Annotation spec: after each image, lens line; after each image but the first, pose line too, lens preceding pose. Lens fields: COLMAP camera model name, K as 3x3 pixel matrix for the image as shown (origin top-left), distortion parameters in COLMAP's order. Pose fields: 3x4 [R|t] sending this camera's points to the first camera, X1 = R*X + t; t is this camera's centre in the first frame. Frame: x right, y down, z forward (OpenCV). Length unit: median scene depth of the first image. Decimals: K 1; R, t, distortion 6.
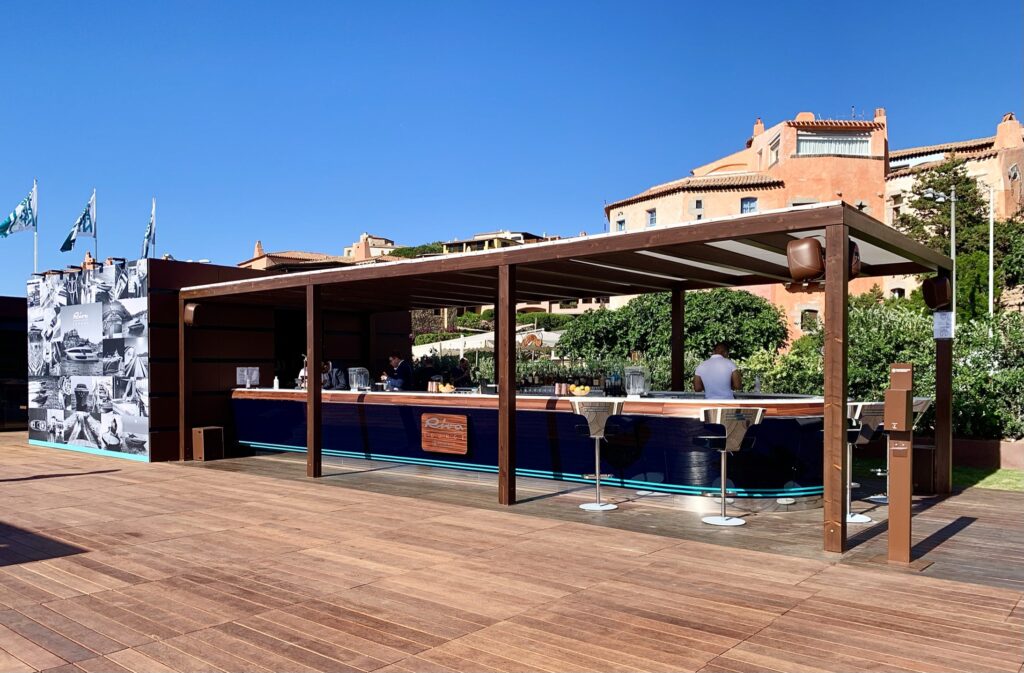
lens RADIAL K [[786.0, 0, 513.3], [0, 786.0, 400.2], [0, 0, 1]] dist [0.031349, -0.020390]
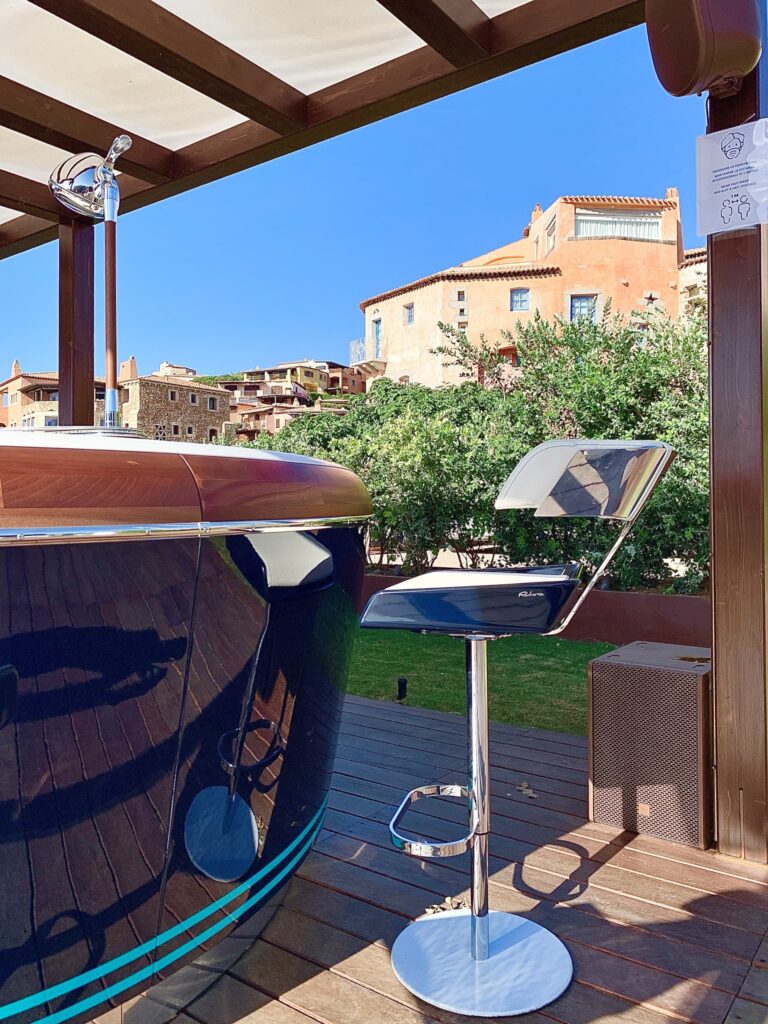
lens RADIAL K [[777.7, 0, 375.6], [0, 777.7, 512.9], [0, 0, 1]] dist [0.038850, -0.032714]
pose [[0.998717, -0.004260, 0.050453, 0.129573], [0.005658, 0.999603, -0.027599, 0.004901], [-0.050315, 0.027849, 0.998345, 0.236972]]
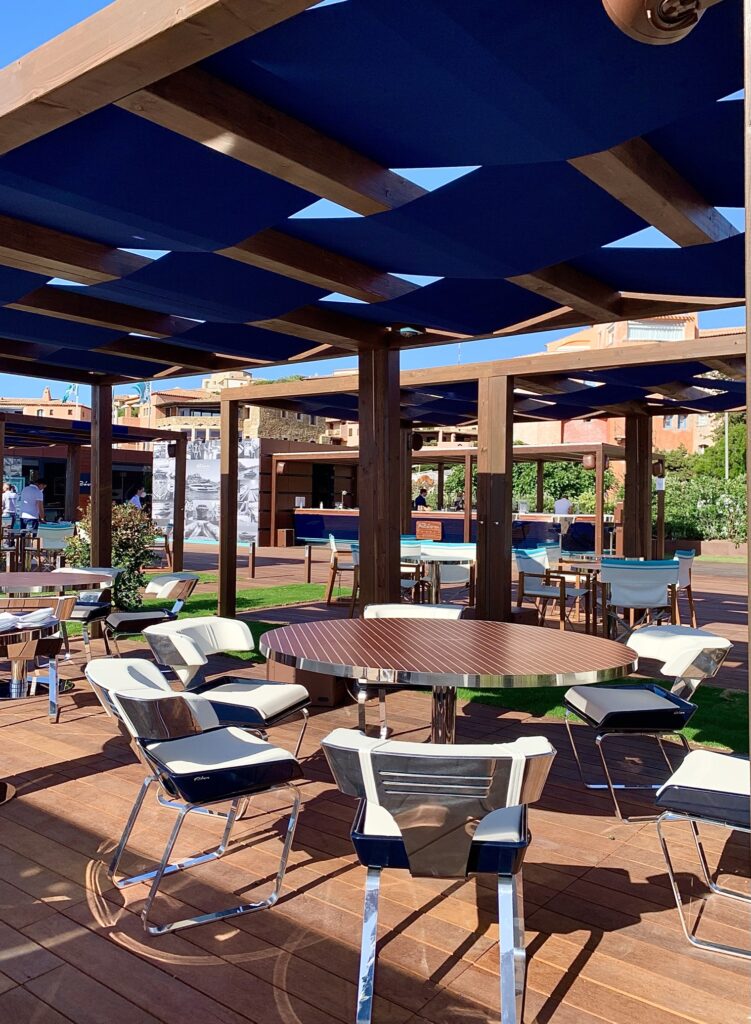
lens RADIAL K [[819.3, 0, 399.5], [0, 819.3, 502.9], [0, 0, 1]] dist [0.113871, -0.000840]
pose [[0.998509, 0.018121, 0.051485, -0.096511], [-0.016100, 0.999094, -0.039401, 0.019302], [-0.052152, 0.038514, 0.997896, -0.402957]]
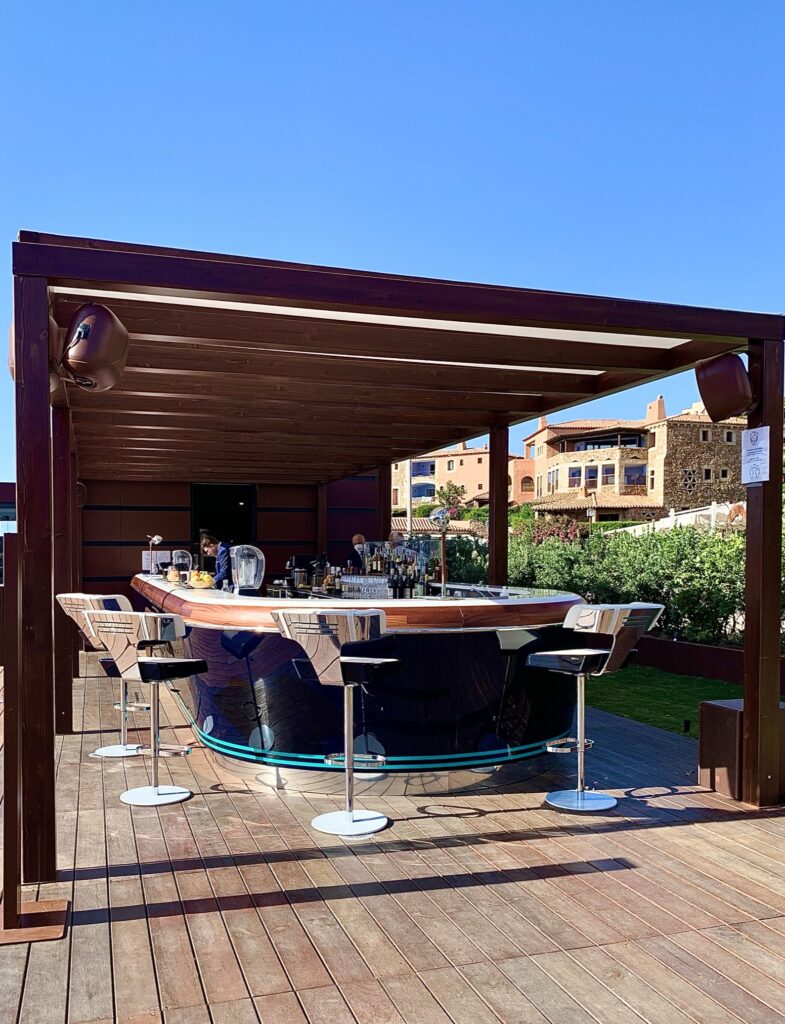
lens RADIAL K [[891.7, 0, 362.7], [0, 891.7, 588.6], [0, 0, 1]] dist [-0.012249, -0.005404]
pose [[0.833005, 0.019073, -0.552936, 0.199714], [-0.019560, 0.999796, 0.005019, -0.003816], [0.552919, 0.006635, 0.833208, 0.130542]]
